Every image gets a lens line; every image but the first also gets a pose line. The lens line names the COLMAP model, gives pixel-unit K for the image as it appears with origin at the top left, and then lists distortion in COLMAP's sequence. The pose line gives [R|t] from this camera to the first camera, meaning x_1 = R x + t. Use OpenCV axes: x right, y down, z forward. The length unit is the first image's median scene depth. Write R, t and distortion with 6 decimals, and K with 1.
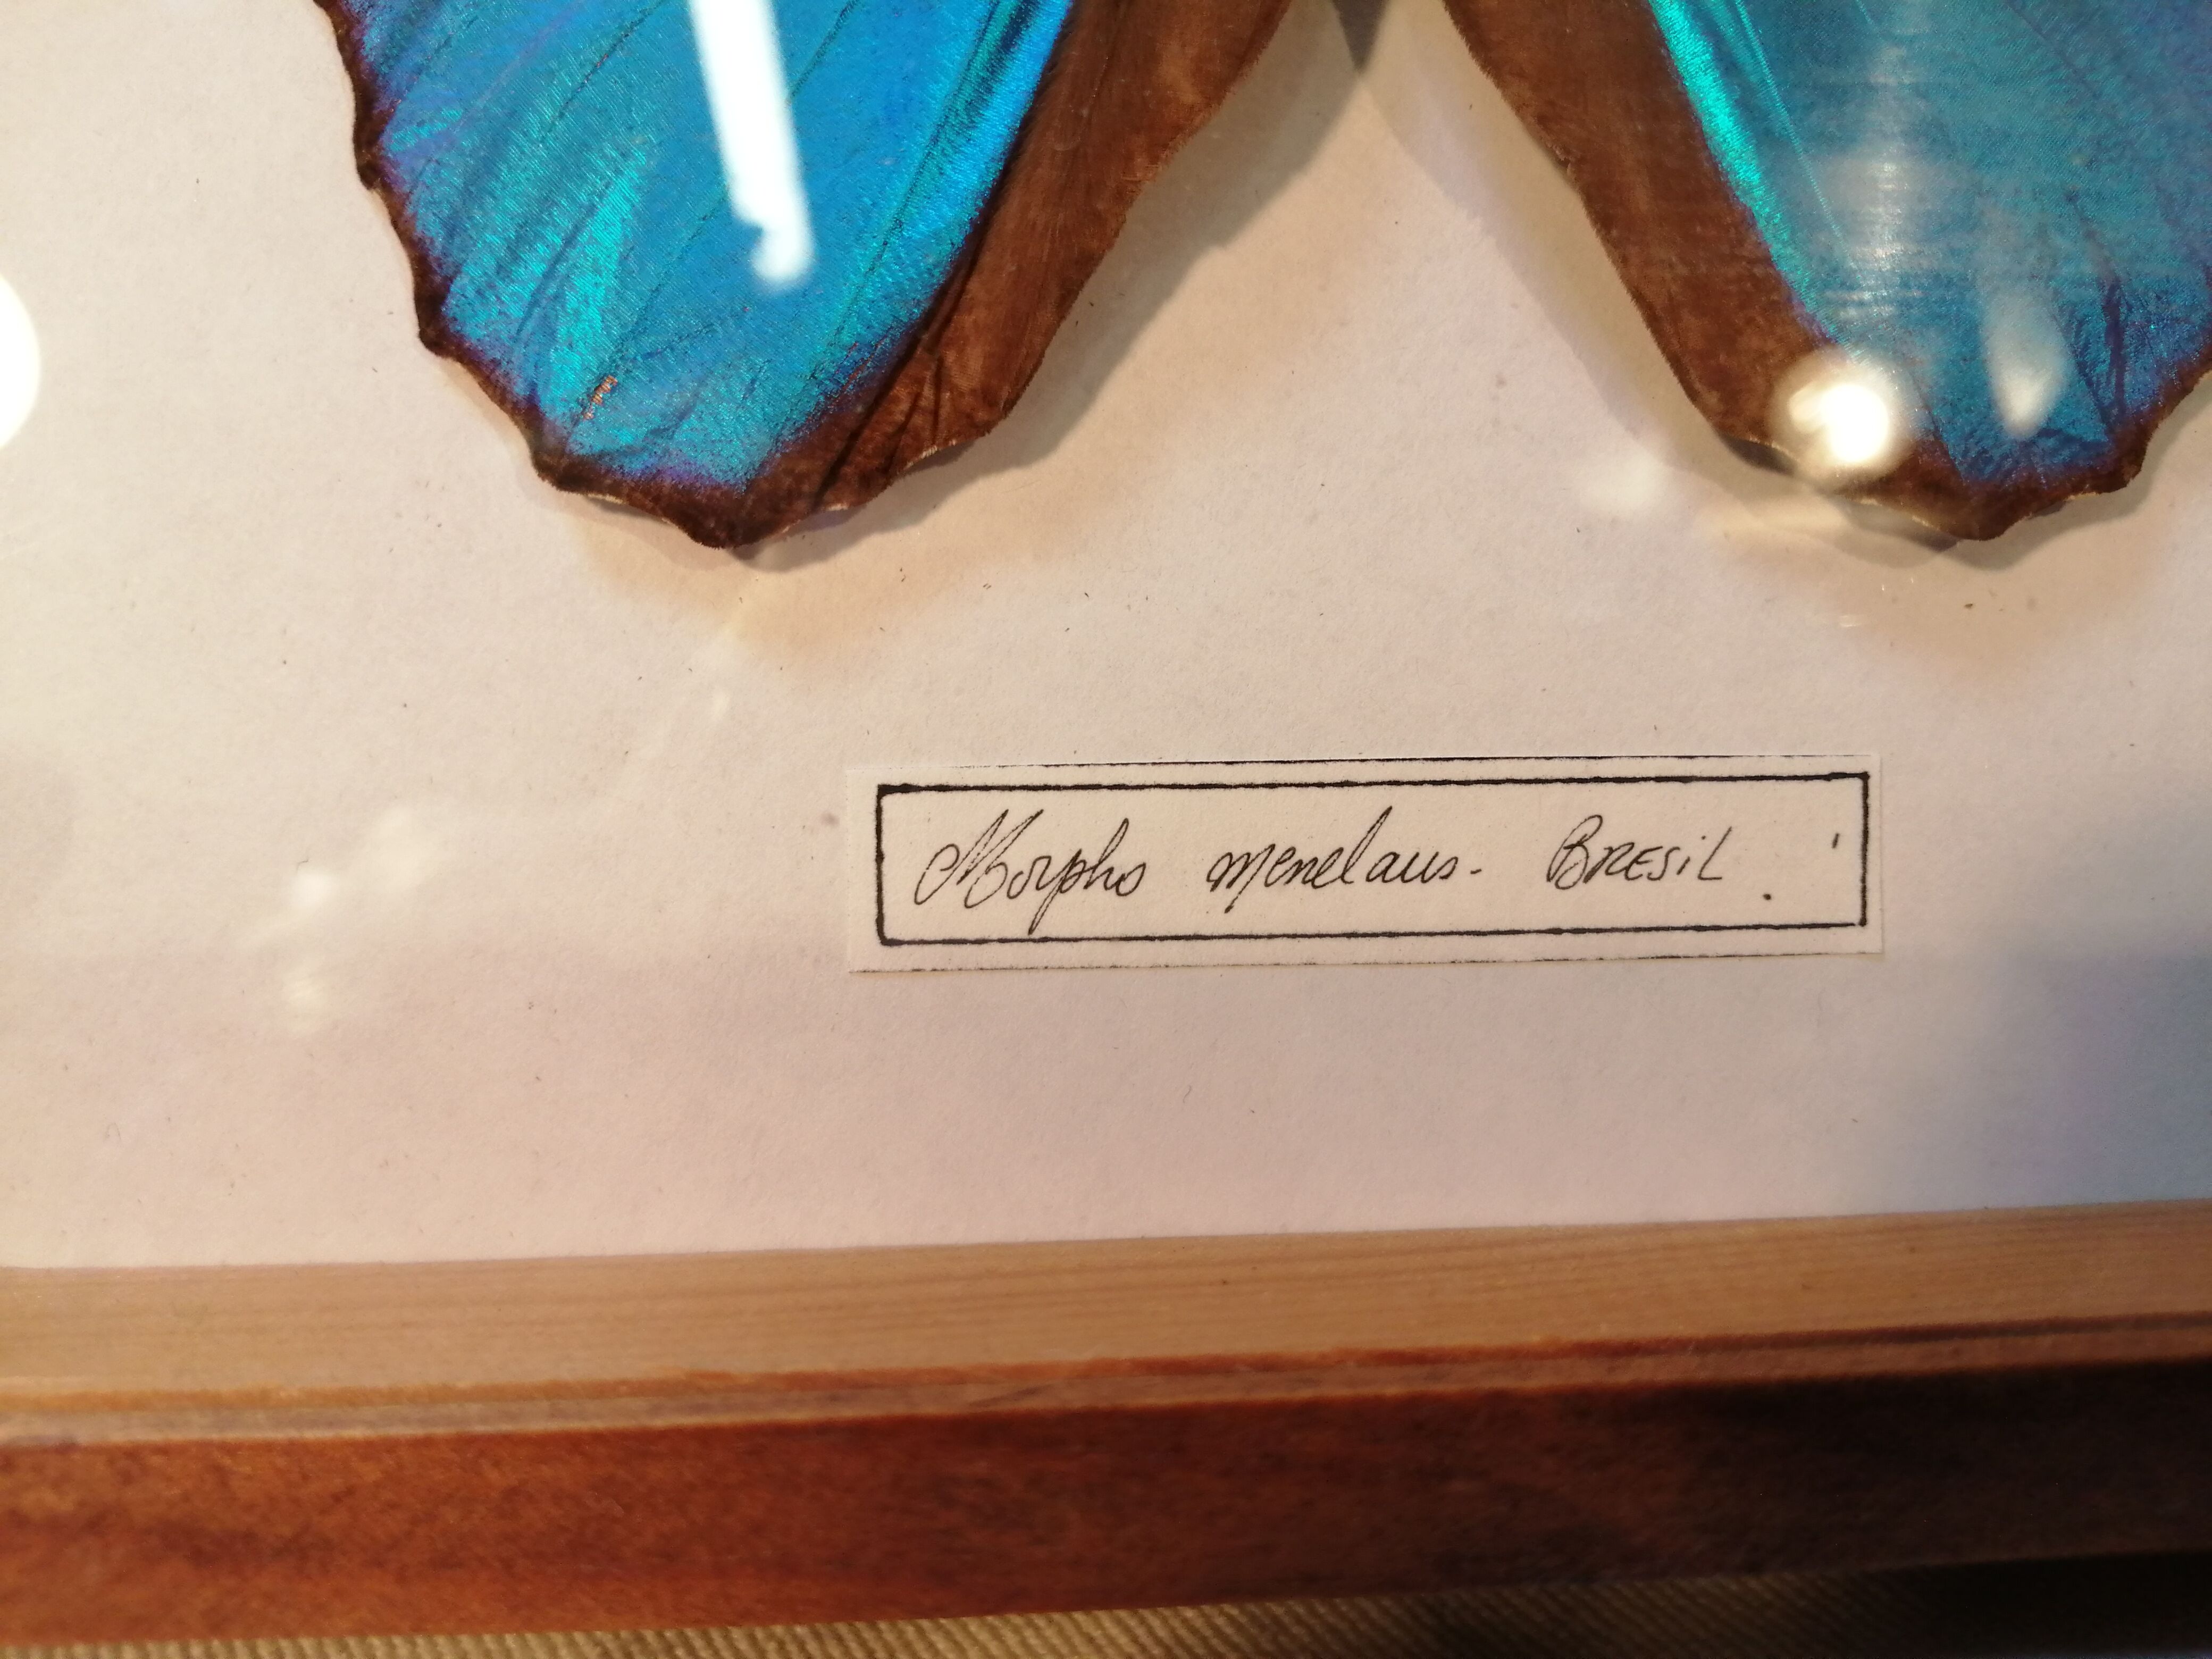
lens RADIAL K [[1778.2, 0, 1107.5], [0, 1778.2, 839.7], [0, 0, 1]] dist [0.076493, -0.230701]
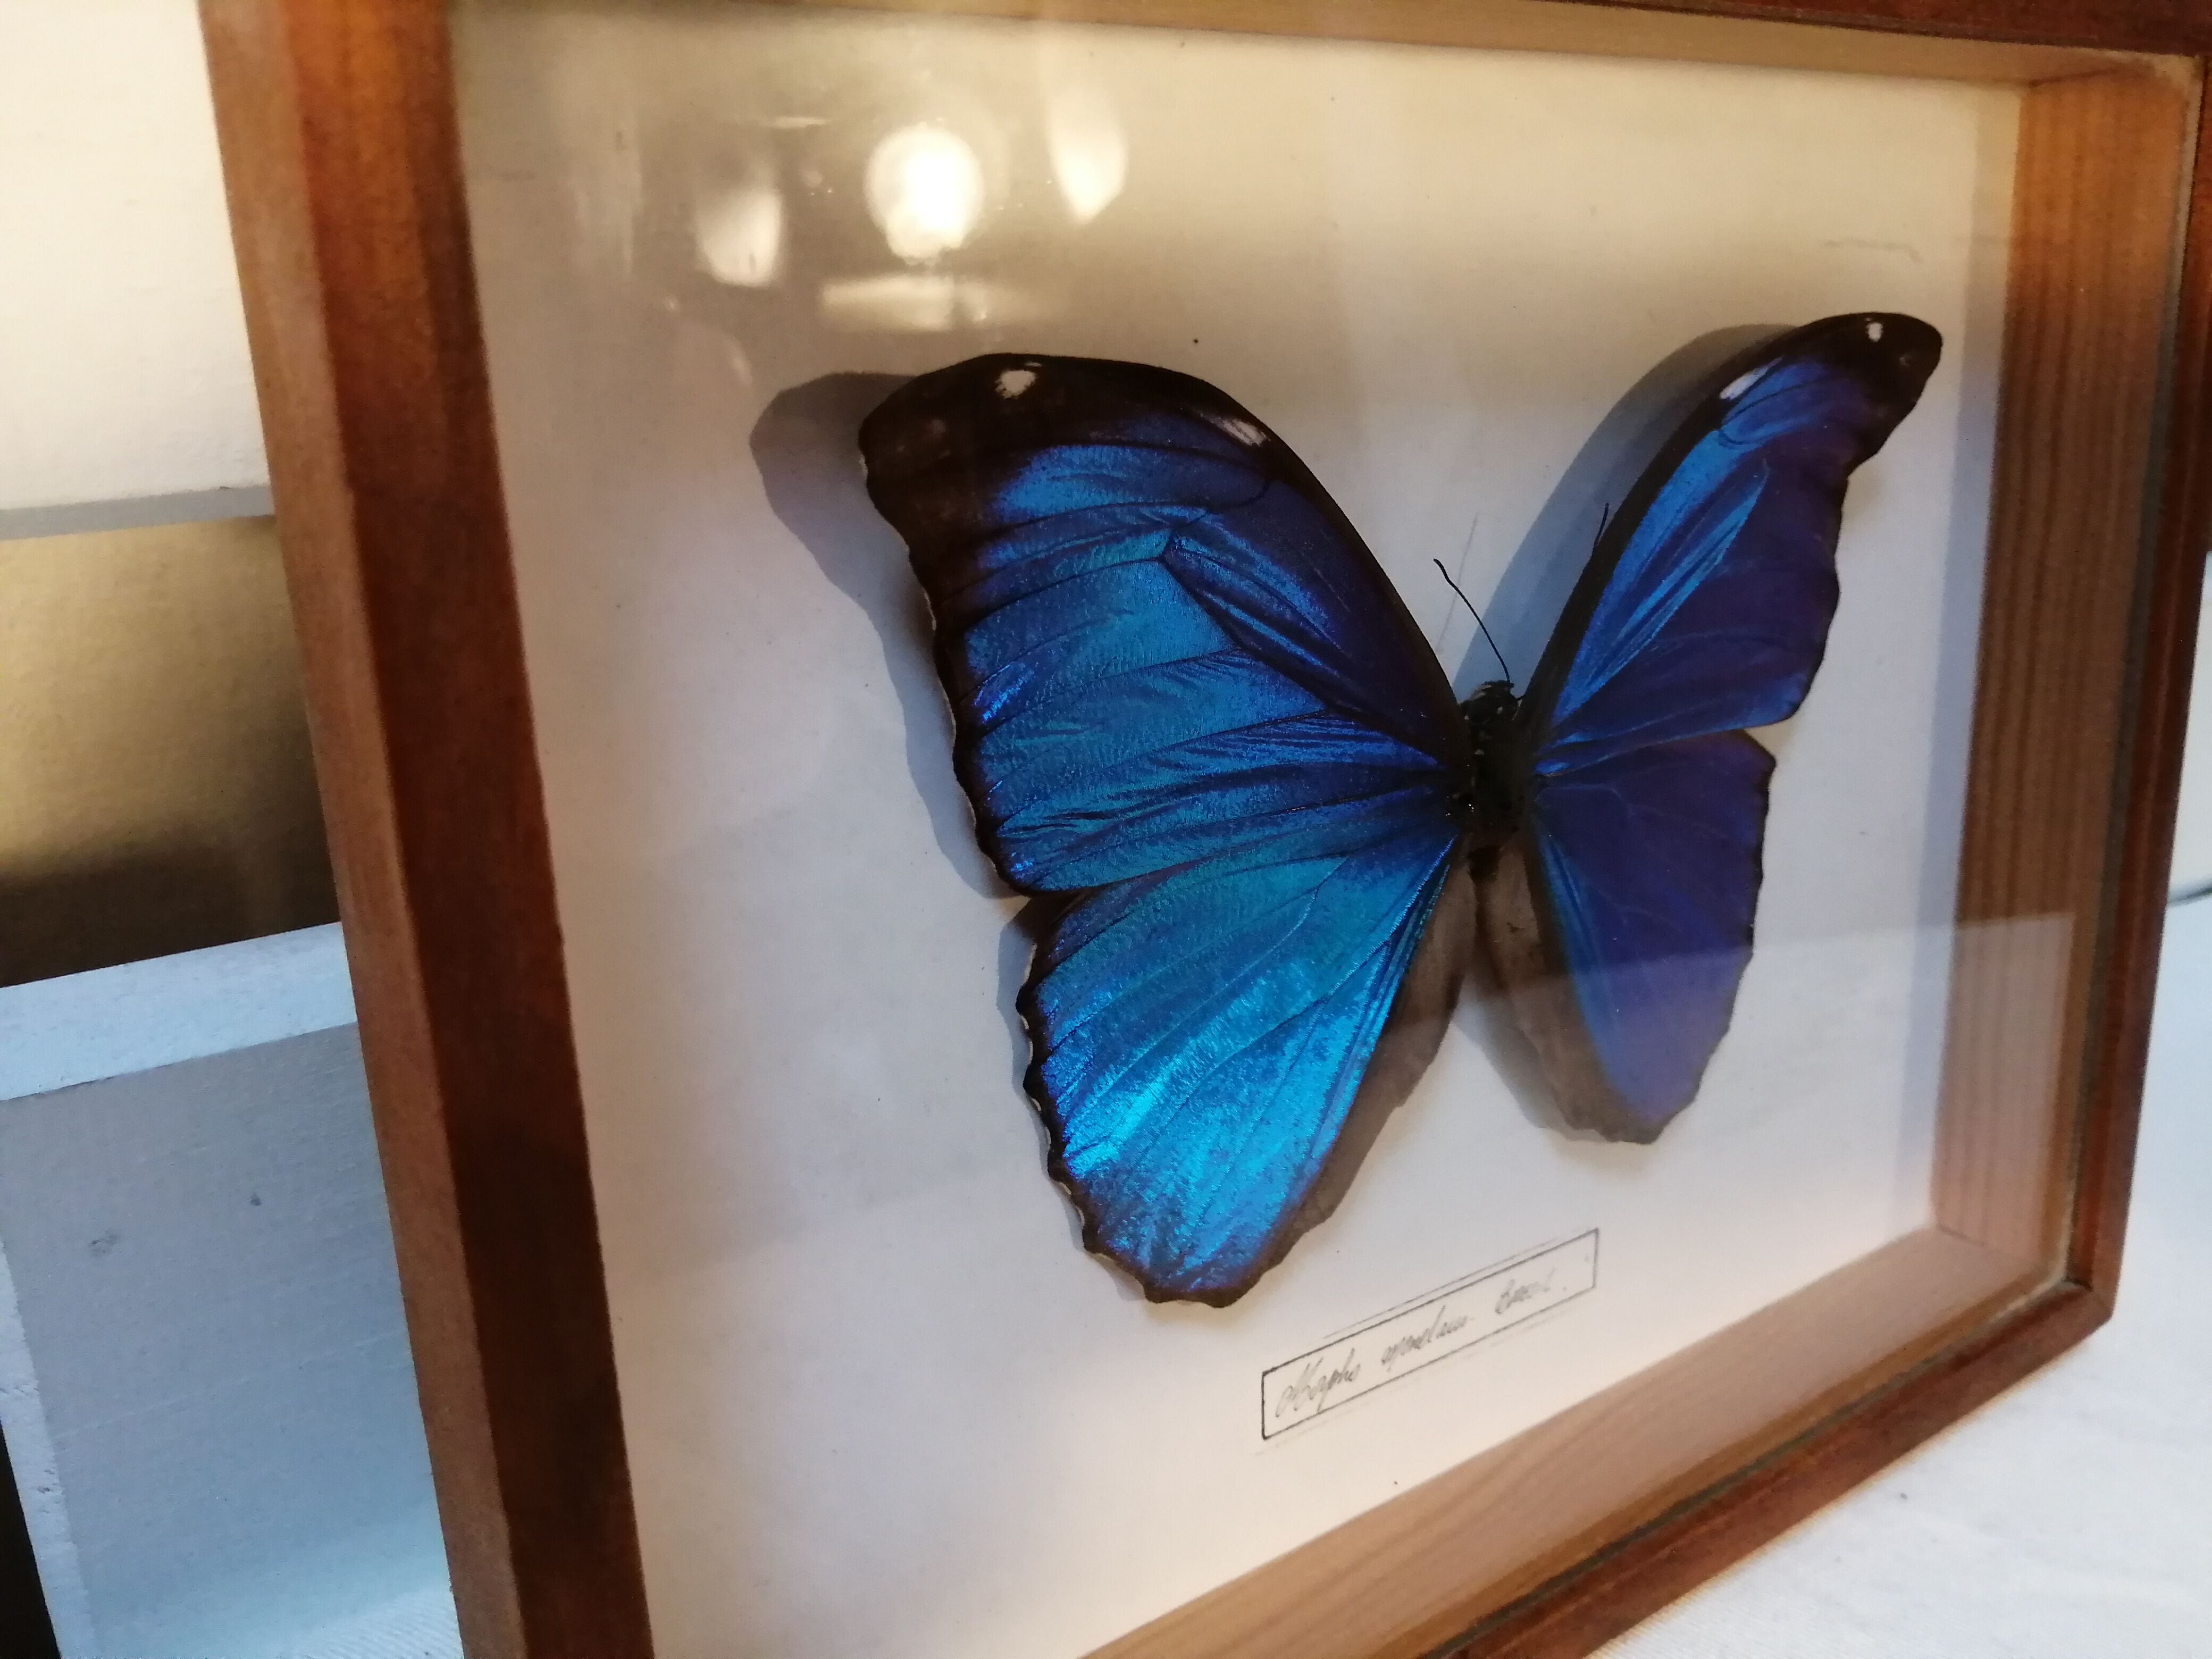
lens RADIAL K [[1778.2, 0, 1107.5], [0, 1778.2, 839.7], [0, 0, 1]] dist [0.076493, -0.230701]
pose [[0.856657, -0.157264, 0.491332, -1.239430], [0.042166, 0.970561, 0.237137, -1.162312], [-0.514161, -0.182427, 0.838069, -0.545110]]
